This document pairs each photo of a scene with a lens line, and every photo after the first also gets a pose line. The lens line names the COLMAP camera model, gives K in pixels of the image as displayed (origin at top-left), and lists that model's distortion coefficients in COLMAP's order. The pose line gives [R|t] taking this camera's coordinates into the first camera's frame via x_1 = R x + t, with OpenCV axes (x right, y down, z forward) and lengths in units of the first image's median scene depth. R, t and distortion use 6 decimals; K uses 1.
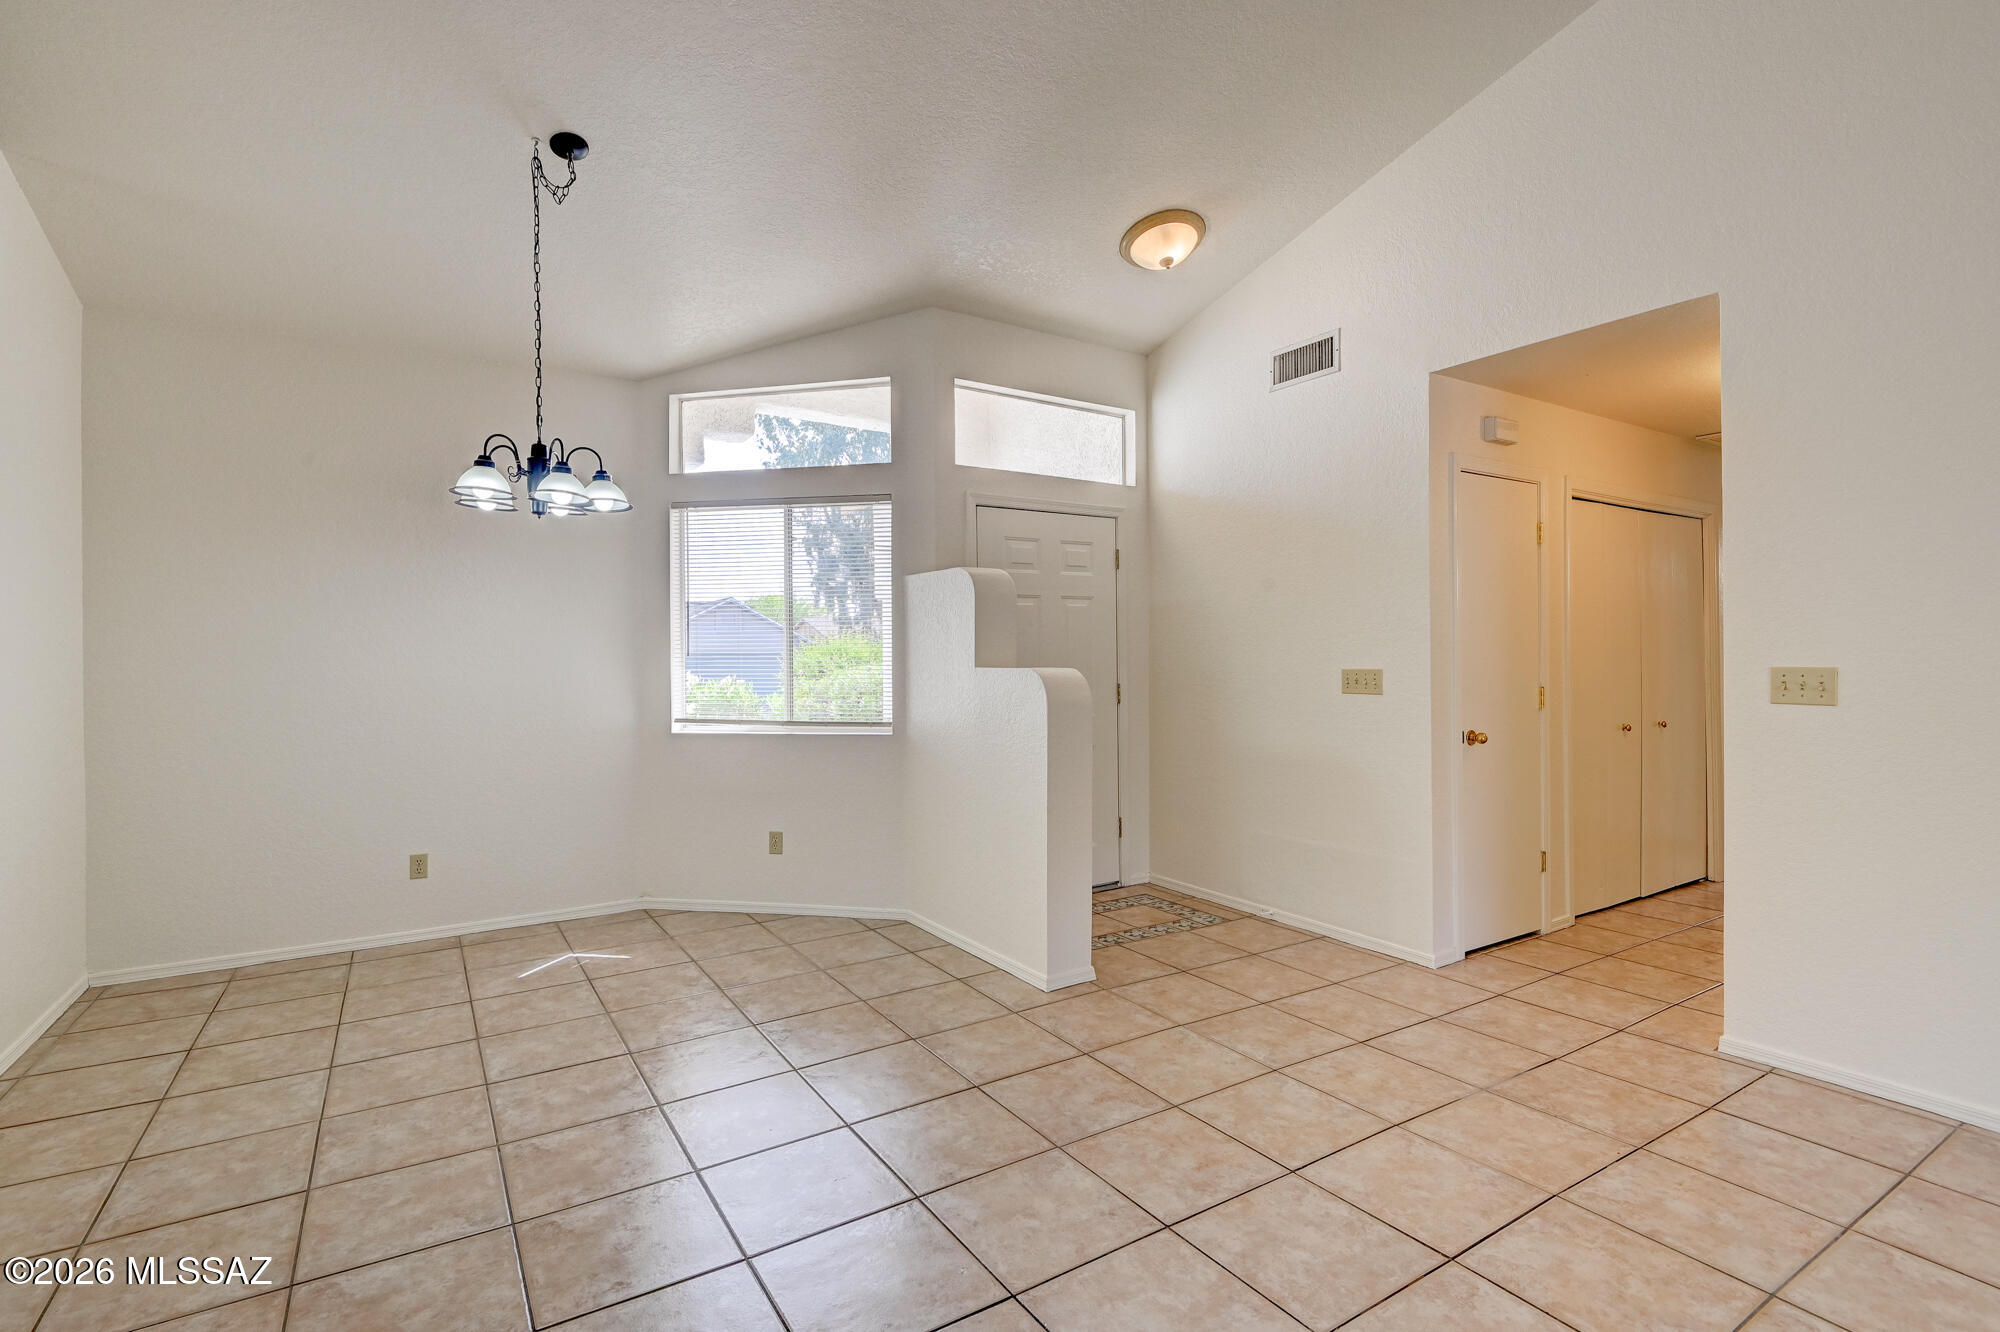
lens RADIAL K [[930.1, 0, 989.3], [0, 930.1, 663.6], [0, 0, 1]] dist [0.015781, -0.010375]
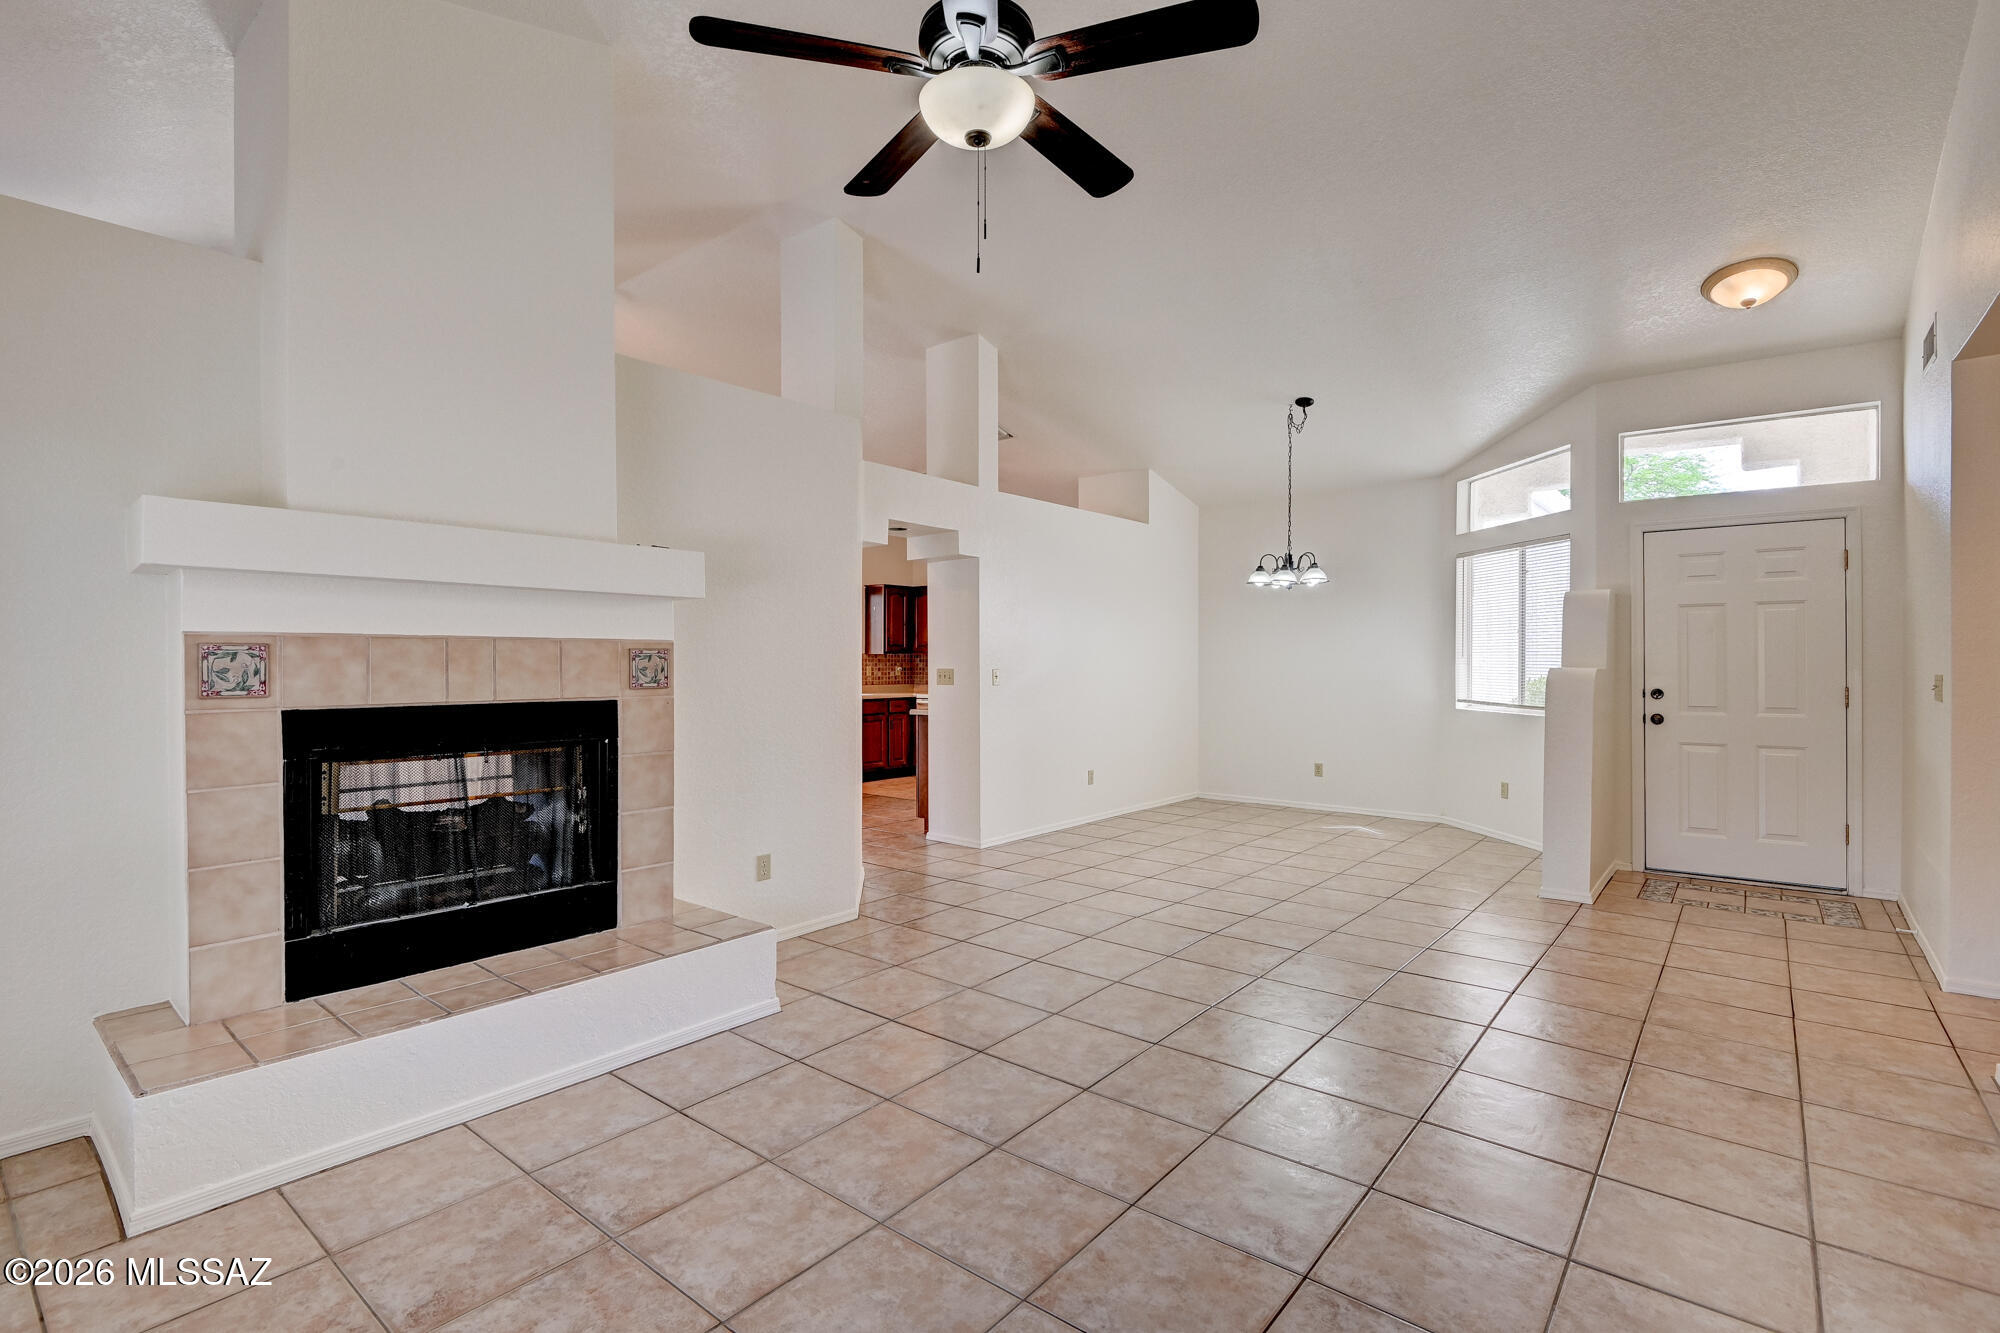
lens RADIAL K [[930.1, 0, 996.7], [0, 930.1, 666.6], [0, 0, 1]] dist [0.015781, -0.010375]
pose [[0.312180, 0.014934, -0.949906, 1.239763], [-0.005321, 0.999888, 0.013971, -0.013326], [0.950008, 0.000693, 0.312225, -0.244450]]
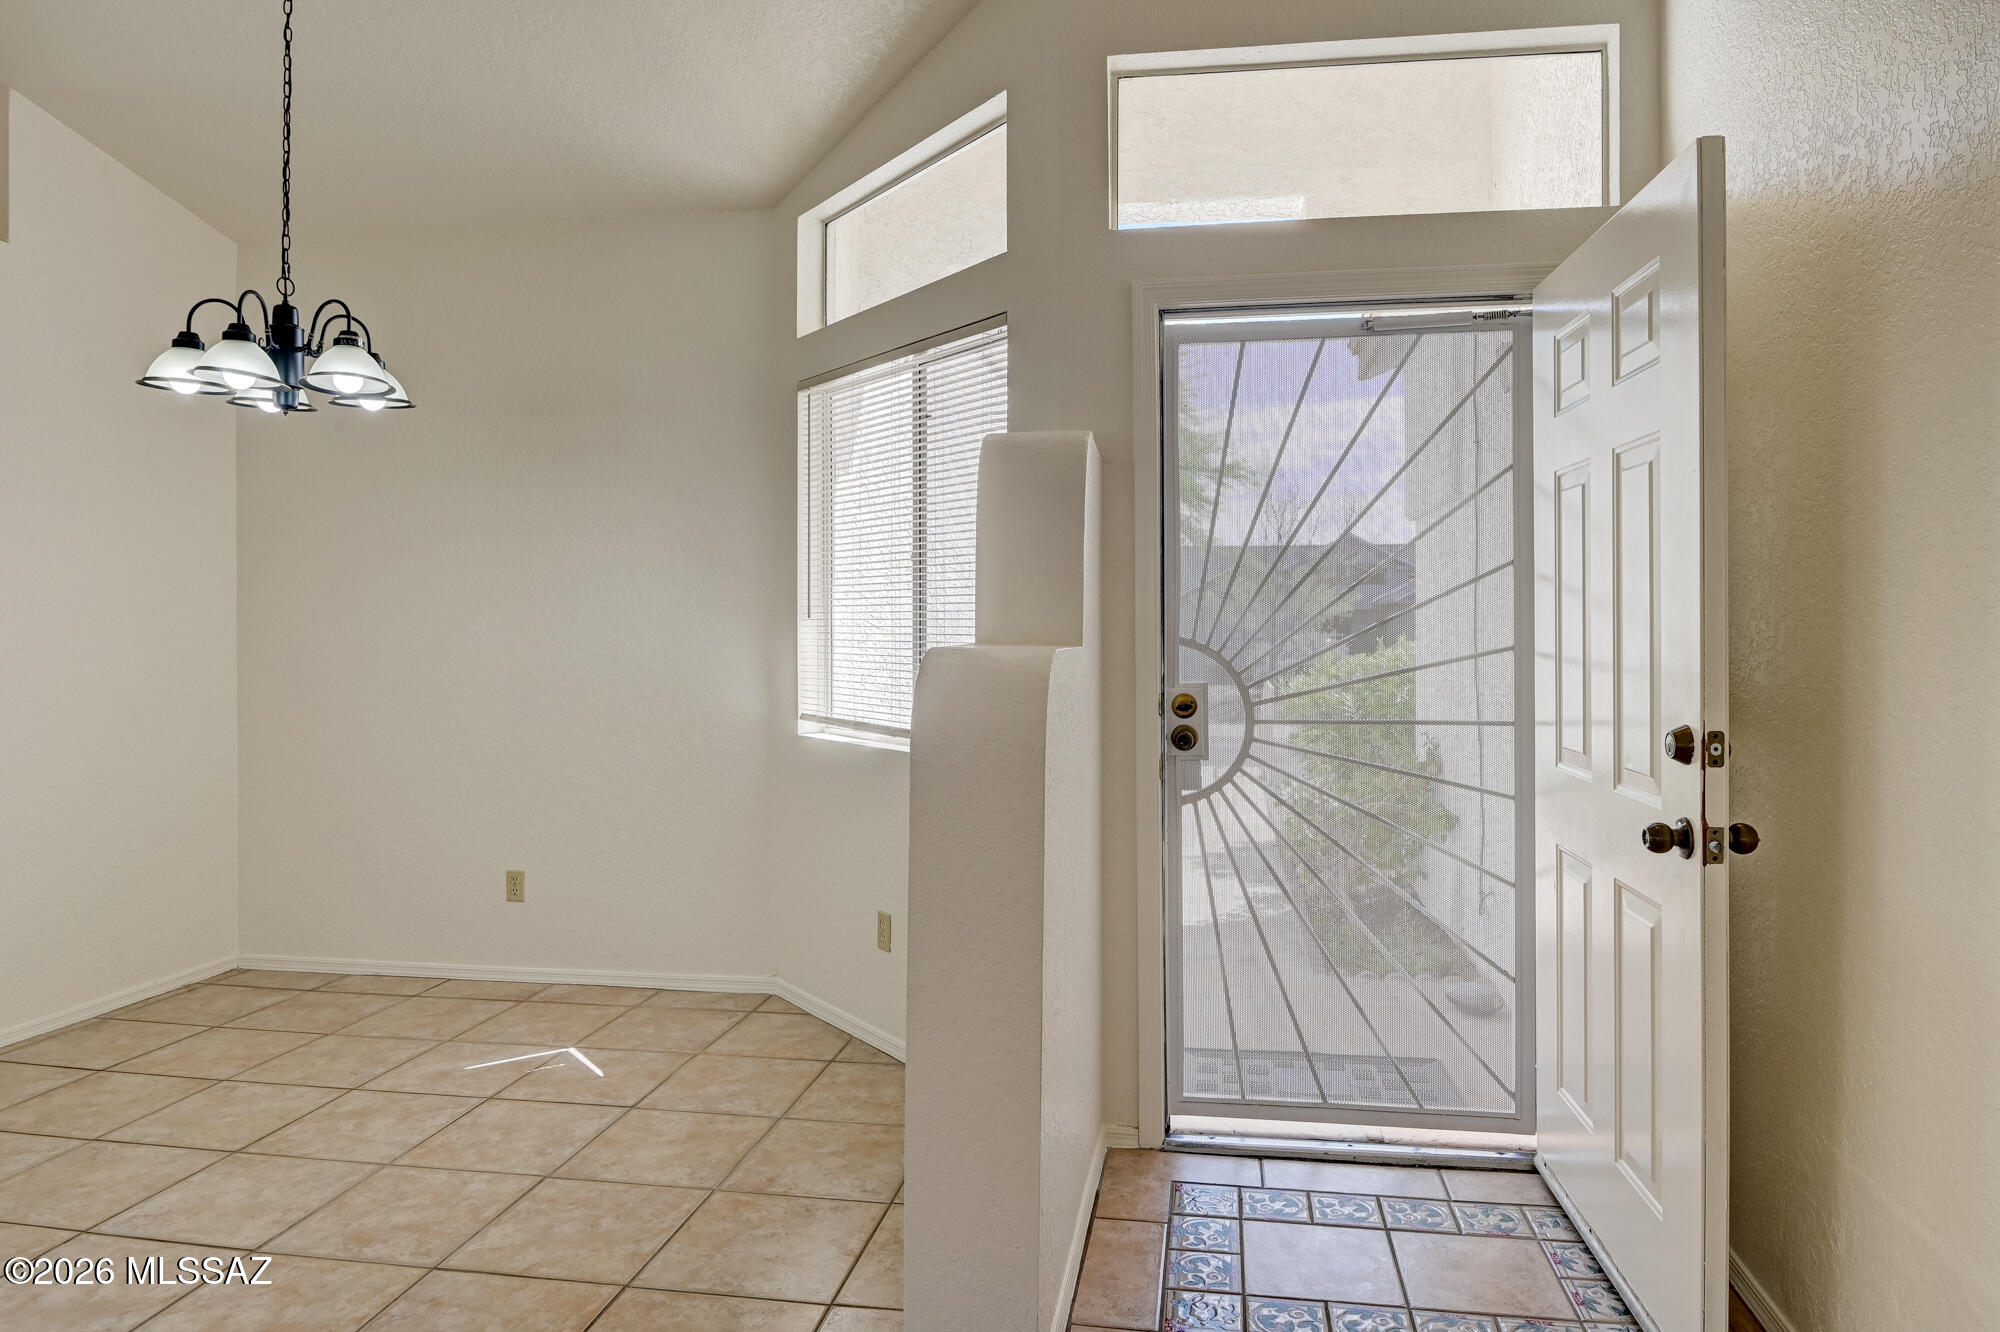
lens RADIAL K [[1226.4, 0, 1041.3], [0, 1226.4, 628.3], [0, 0, 1]] dist [0.002251, -0.019669]
pose [[0.757519, 0.010303, -0.652731, 0.505952], [-0.007217, 0.999947, 0.007408, -0.010974], [0.652773, -0.000901, 0.757553, 0.672059]]
